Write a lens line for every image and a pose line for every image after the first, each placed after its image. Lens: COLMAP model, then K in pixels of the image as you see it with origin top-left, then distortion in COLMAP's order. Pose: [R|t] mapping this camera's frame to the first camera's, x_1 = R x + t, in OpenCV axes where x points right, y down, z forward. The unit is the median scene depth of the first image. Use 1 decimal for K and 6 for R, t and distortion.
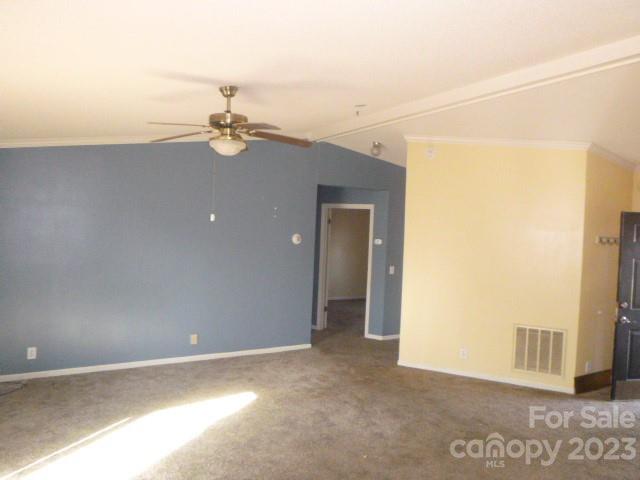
lens RADIAL K [[475.7, 0, 320.0], [0, 475.7, 240.0], [0, 0, 1]] dist [-0.004763, -0.000998]
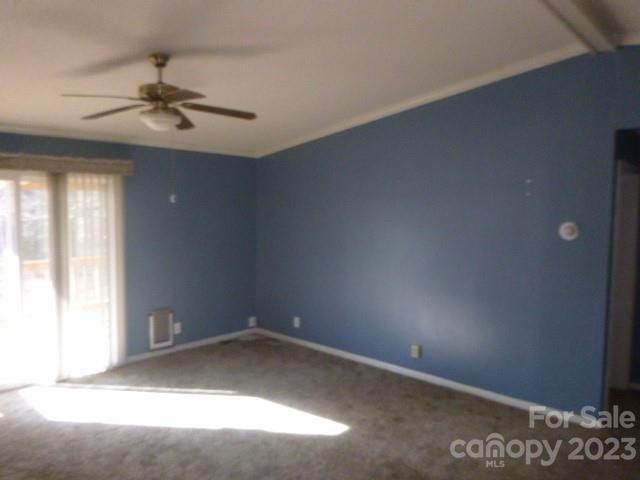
lens RADIAL K [[475.7, 0, 320.0], [0, 475.7, 240.0], [0, 0, 1]] dist [-0.004763, -0.000998]
pose [[0.304895, 0.030178, -0.951908, 0.549312], [-0.025042, 0.999406, 0.023663, 0.003594], [0.952057, 0.016623, 0.305470, 0.706383]]
